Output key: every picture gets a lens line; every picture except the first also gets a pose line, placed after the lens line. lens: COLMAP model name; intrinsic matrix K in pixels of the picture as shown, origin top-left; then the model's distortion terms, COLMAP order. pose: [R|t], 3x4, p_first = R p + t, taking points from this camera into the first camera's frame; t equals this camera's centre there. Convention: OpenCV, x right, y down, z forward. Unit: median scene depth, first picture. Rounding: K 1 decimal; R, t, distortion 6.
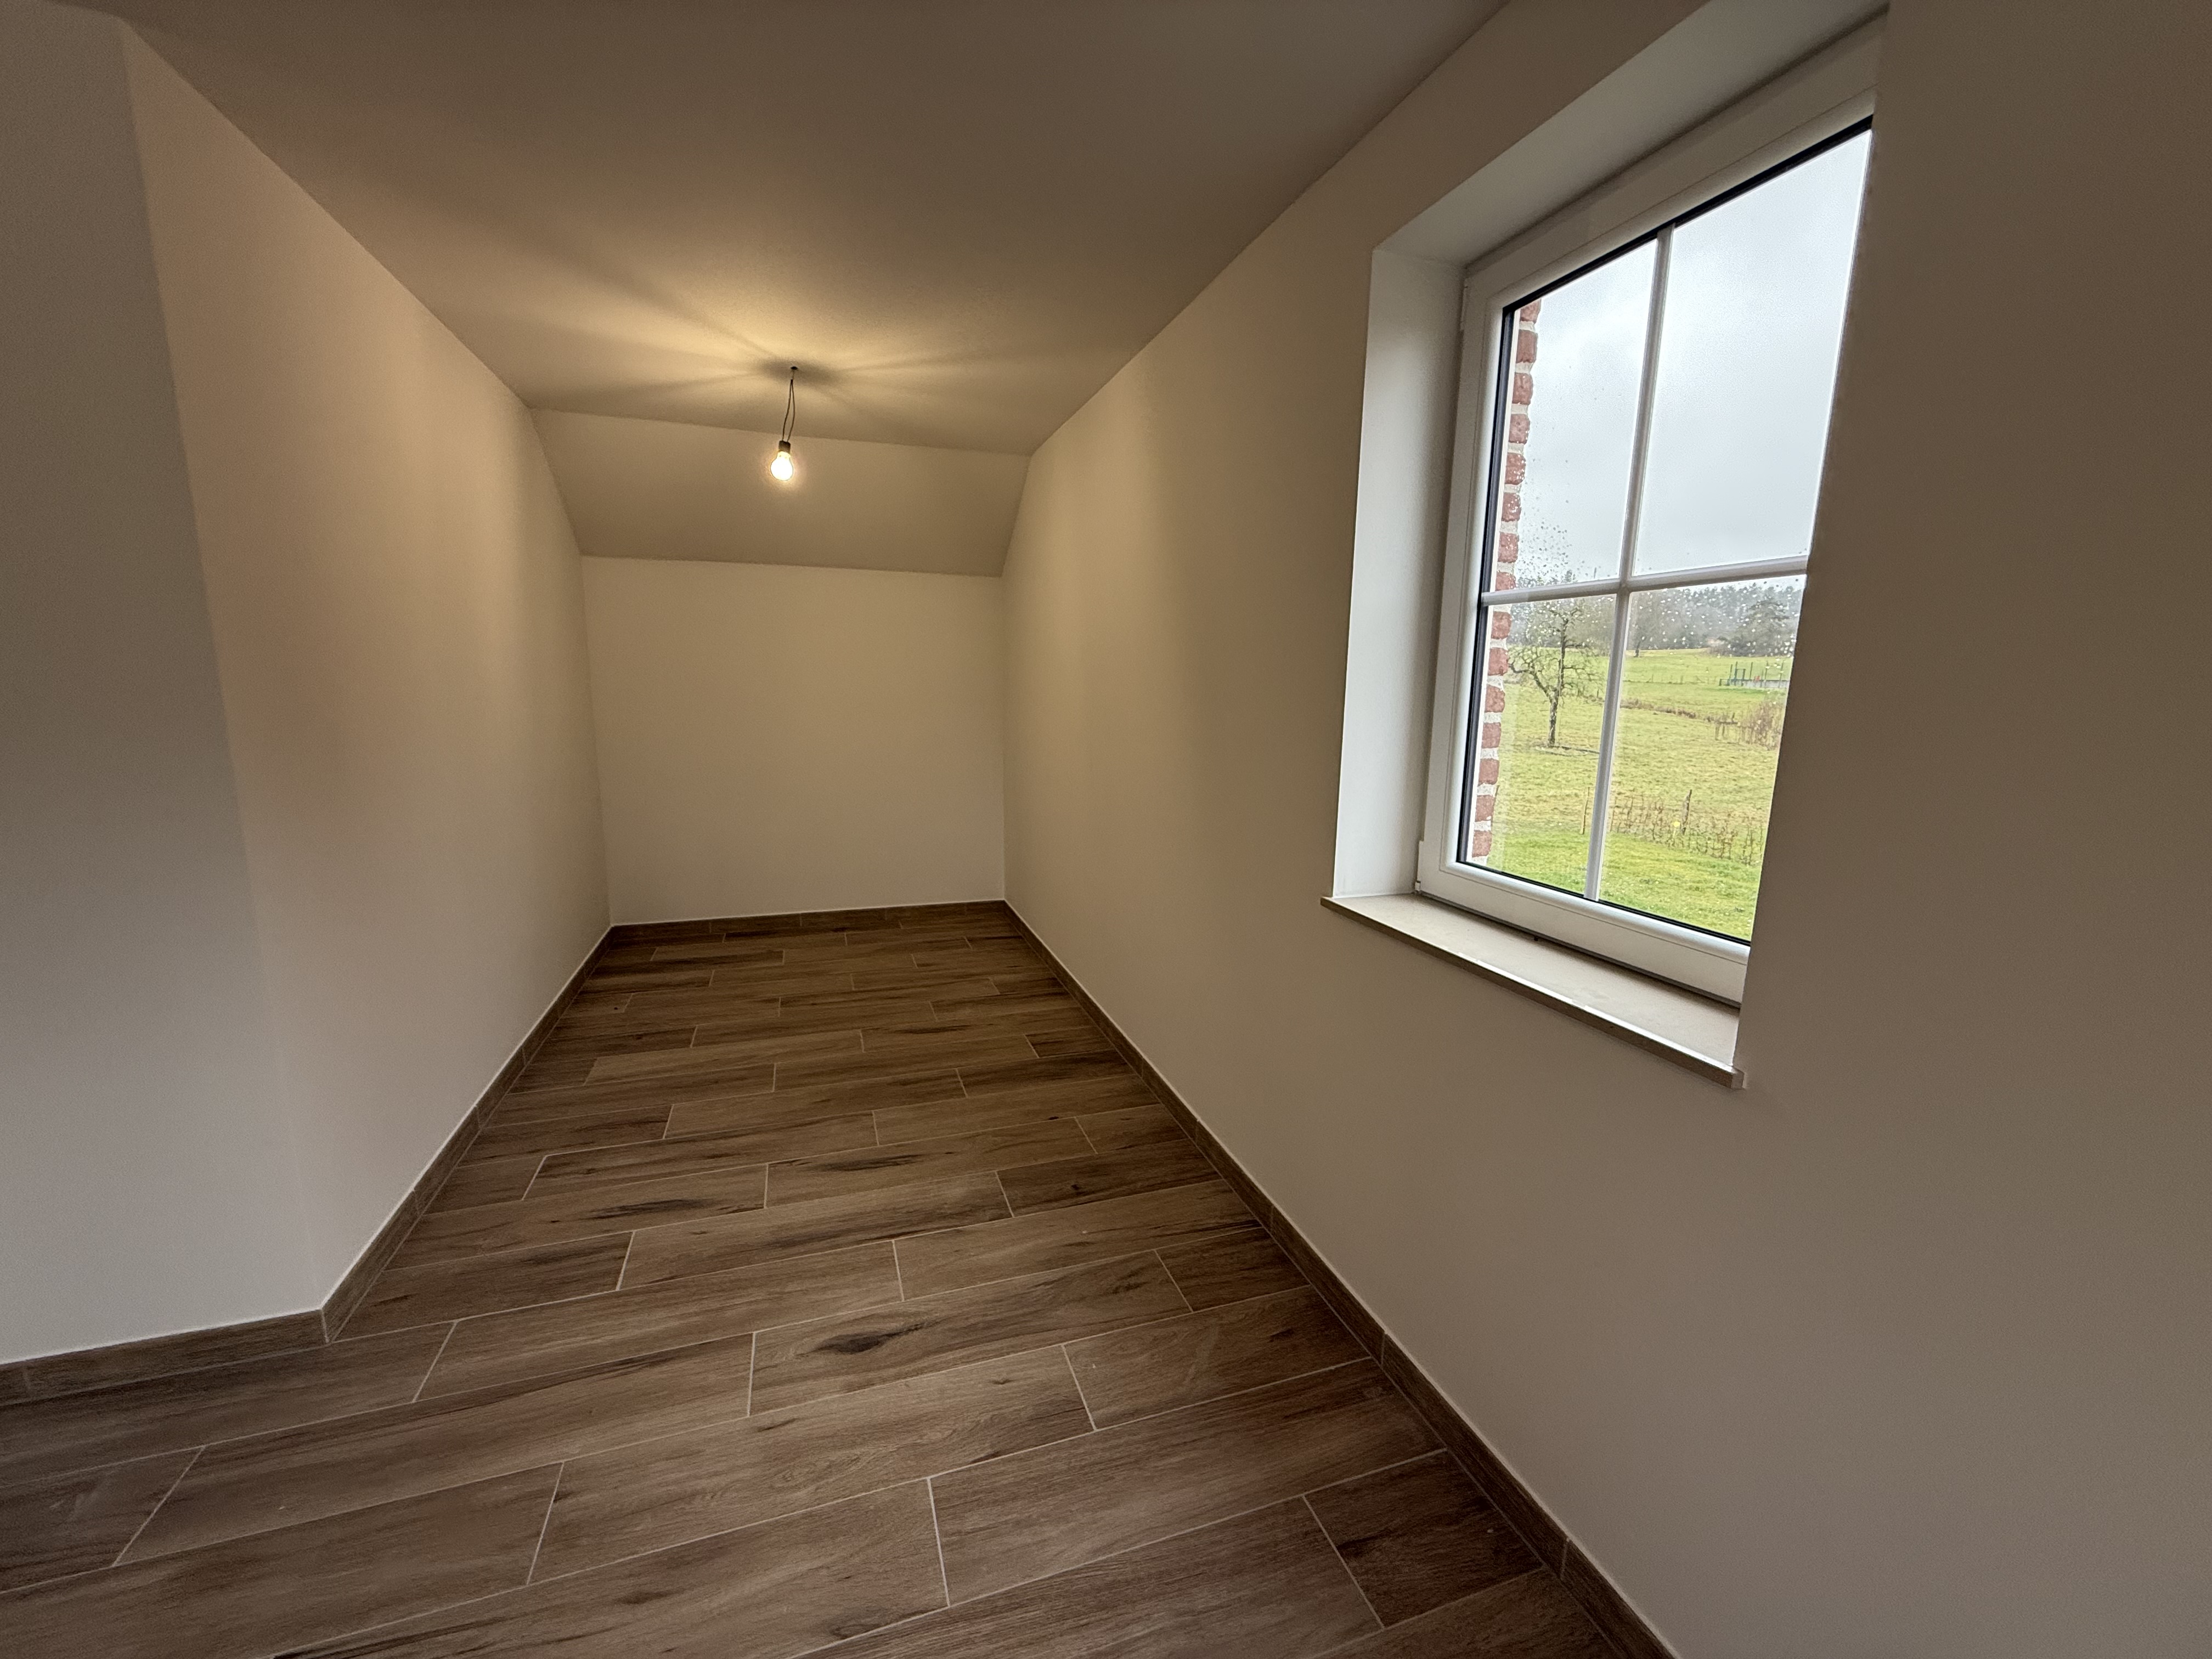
lens RADIAL K [[880.3, 0, 1100.9], [0, 880.3, 830.0], [0, 0, 1]] dist [-0.000862, 0.000103]
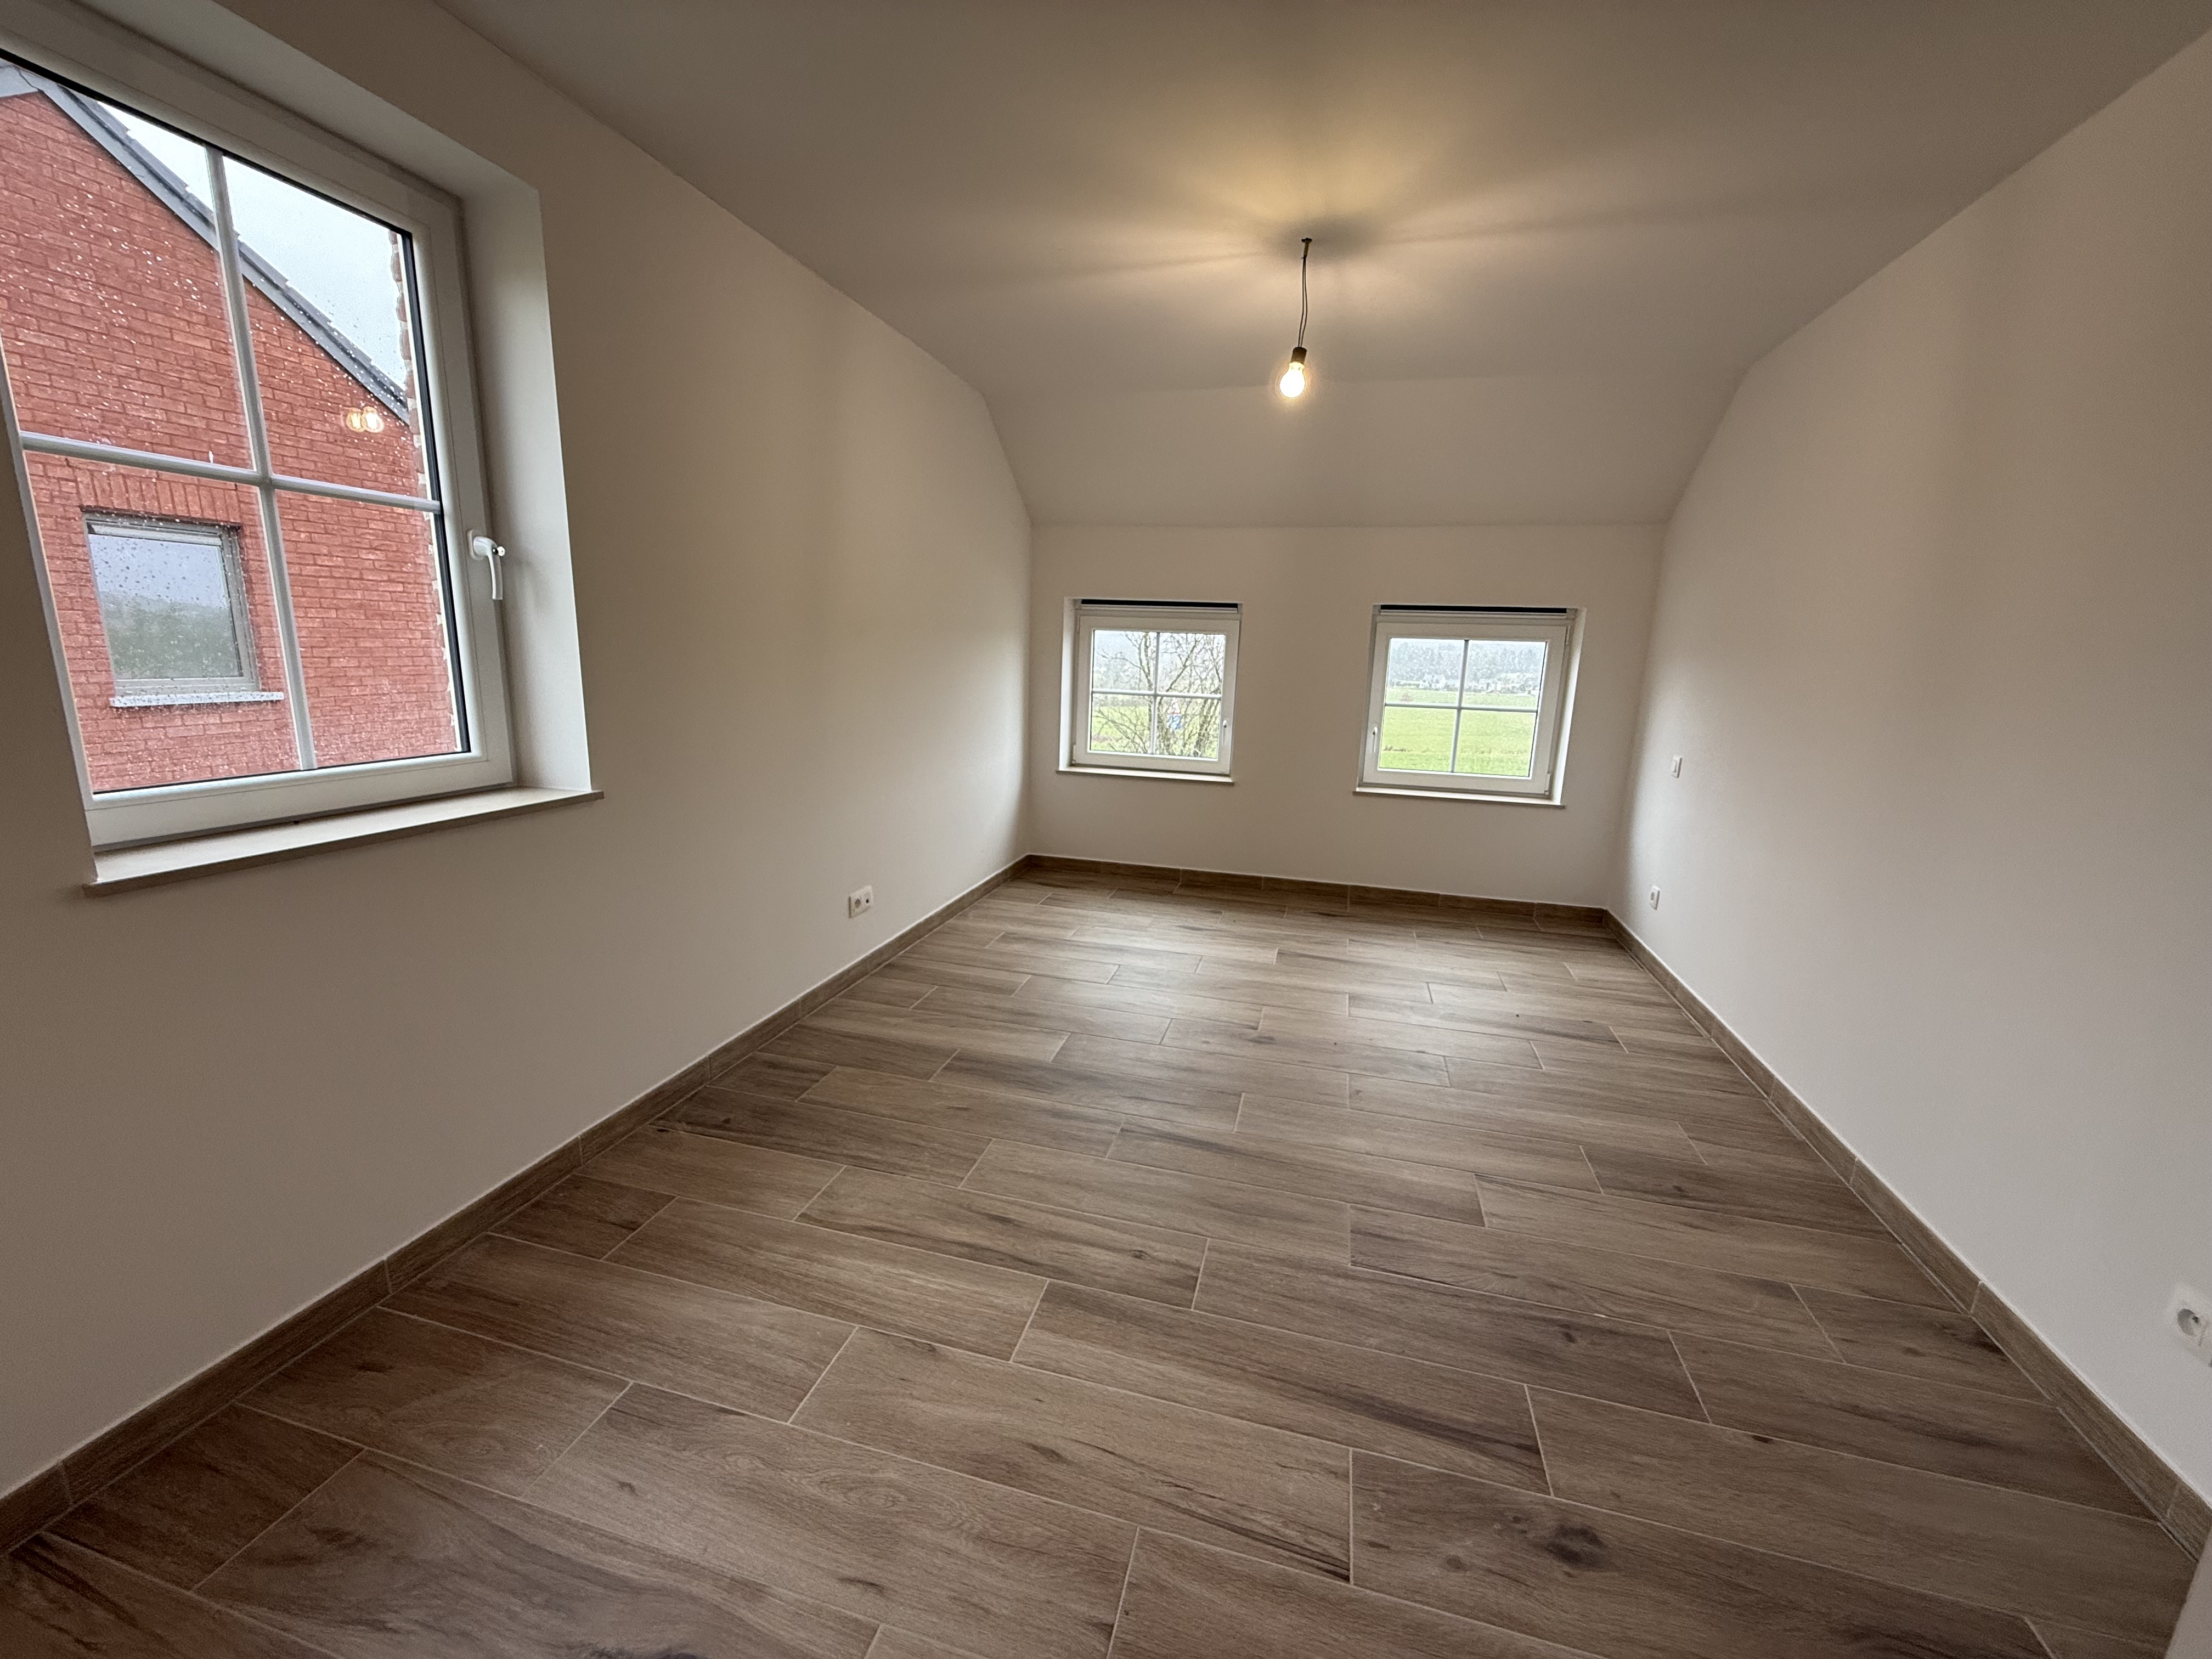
lens RADIAL K [[880.3, 0, 1100.9], [0, 880.3, 830.0], [0, 0, 1]] dist [-0.000862, 0.000103]
pose [[-0.829673, -0.156283, 0.535927, -0.770206], [0.049545, 0.935612, 0.349537, -0.165964], [-0.556047, 0.316553, -0.768509, 1.155327]]
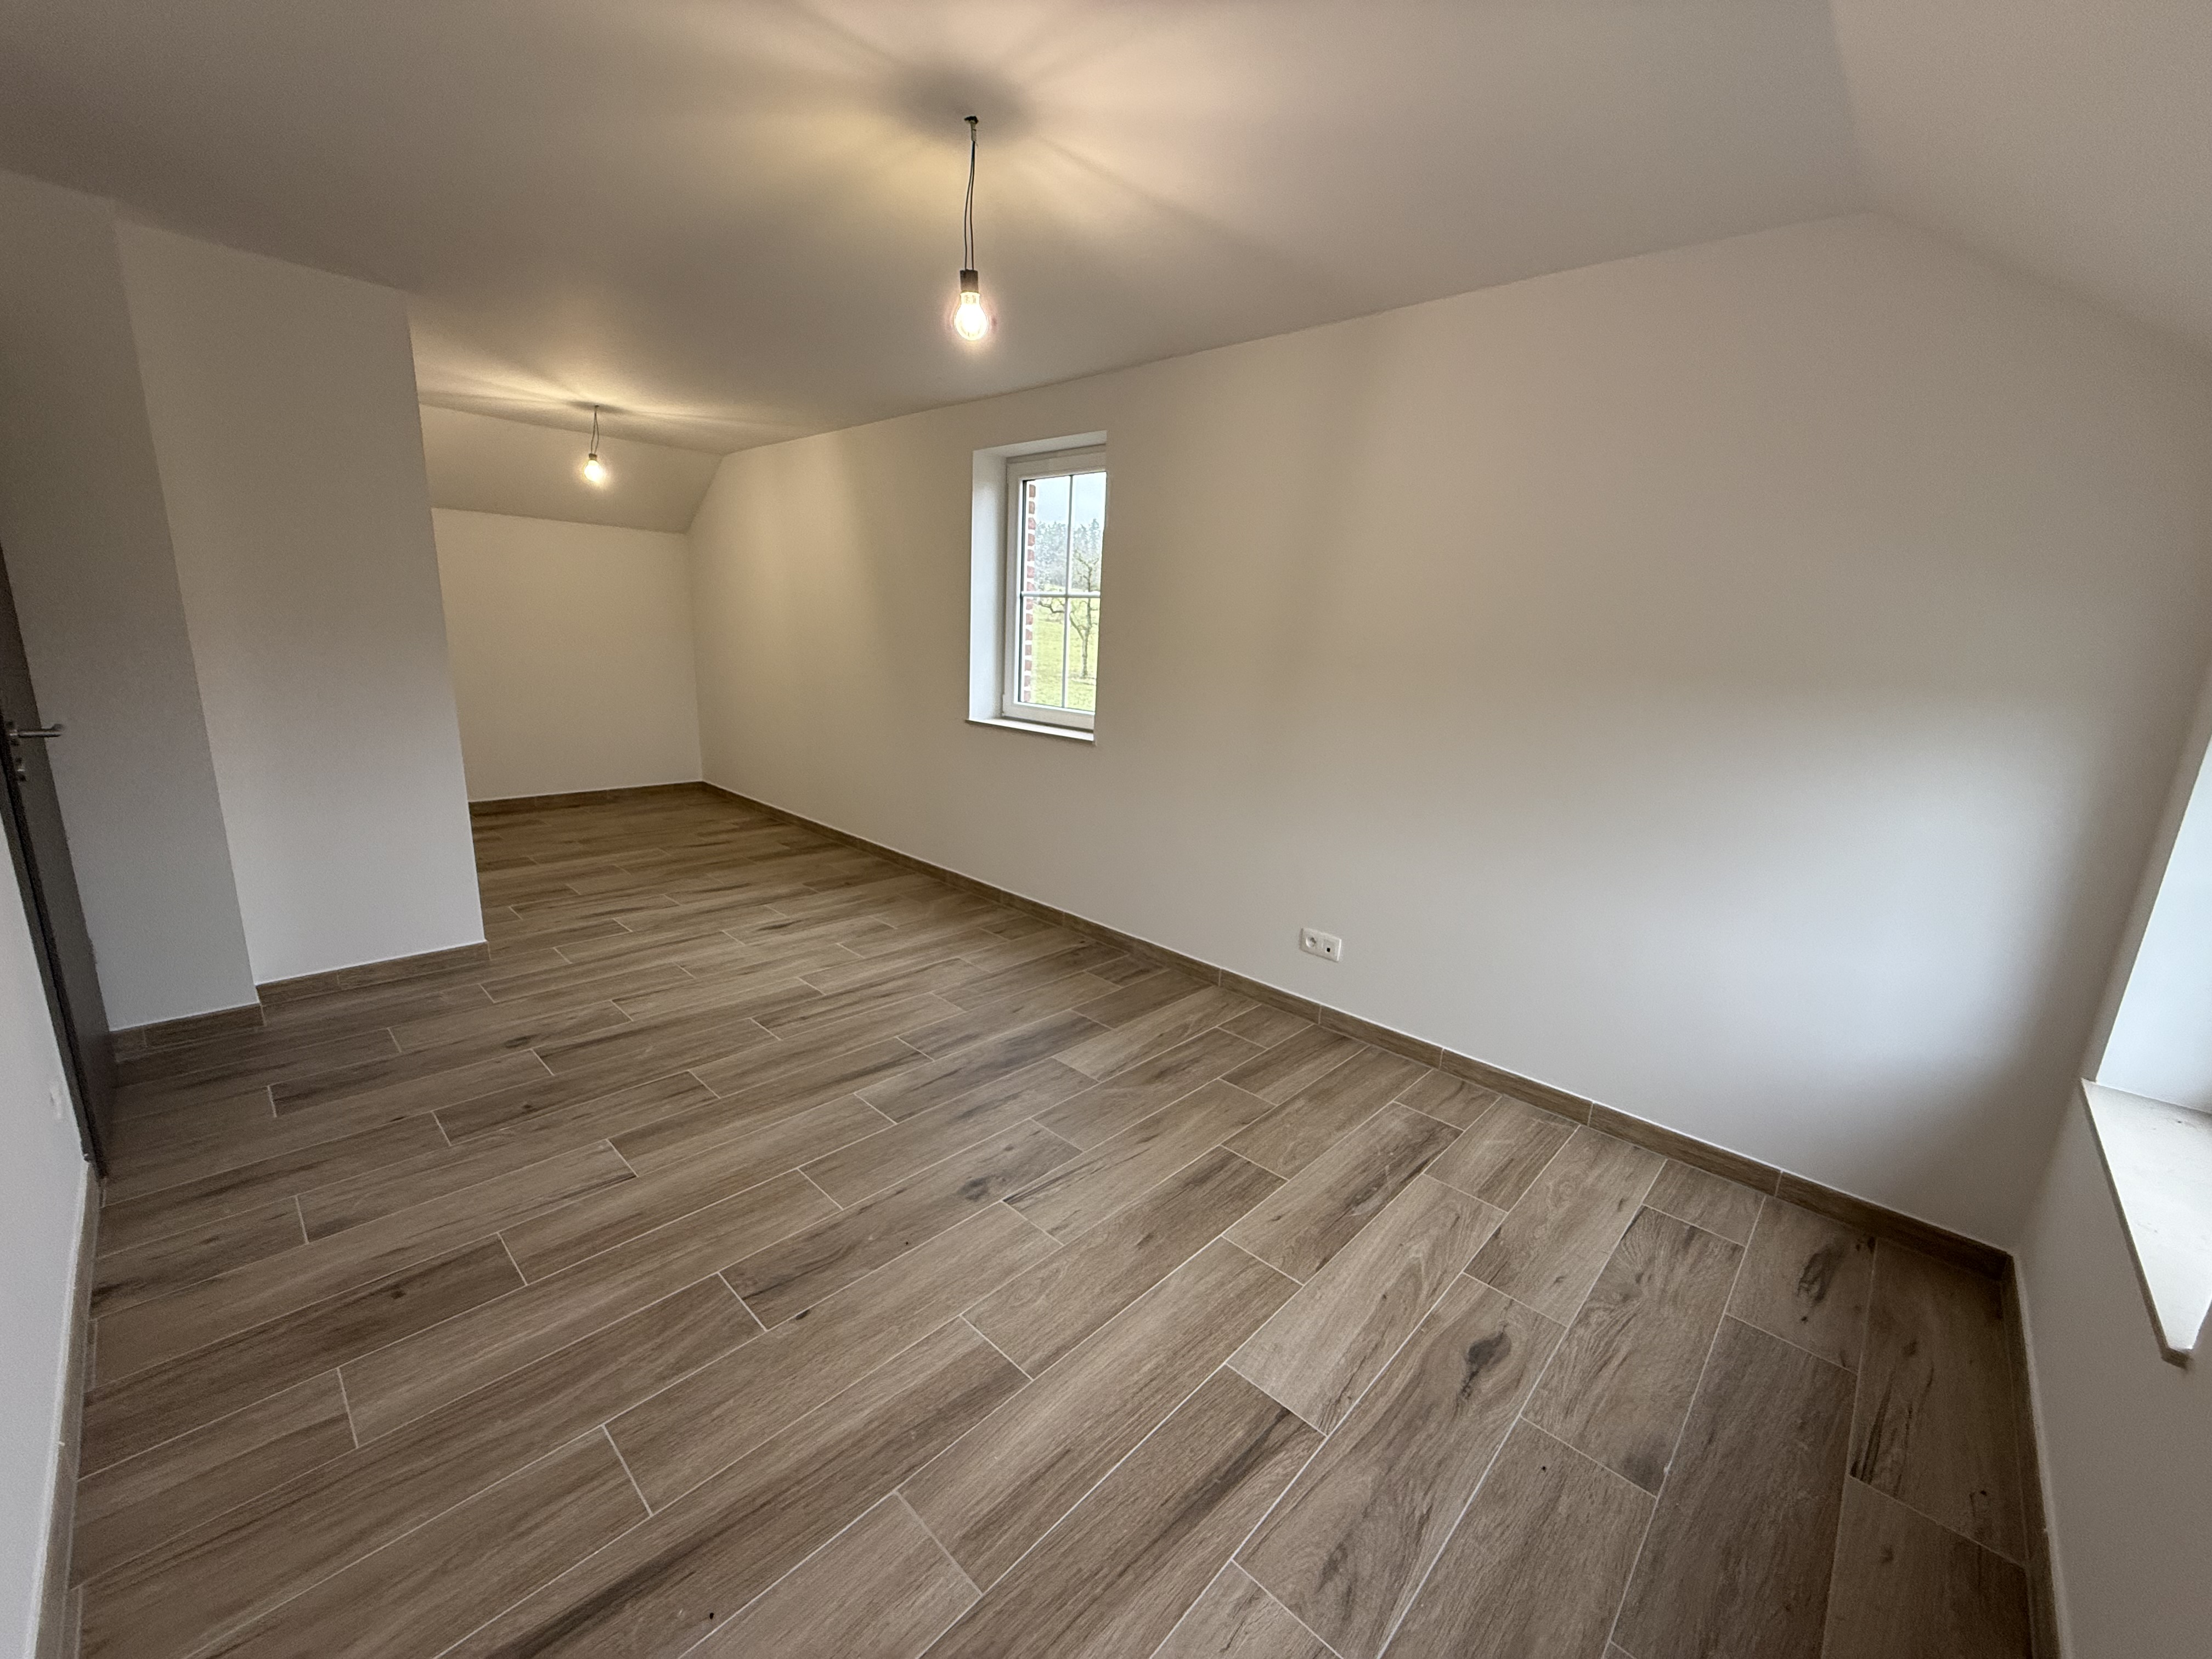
lens RADIAL K [[880.3, 0, 1100.9], [0, 880.3, 830.0], [0, 0, 1]] dist [-0.000862, 0.000103]
pose [[0.884175, -0.081877, 0.459924, -0.566863], [0.048076, 0.995242, 0.084753, 0.203080], [-0.464675, -0.052825, 0.883904, -1.337851]]
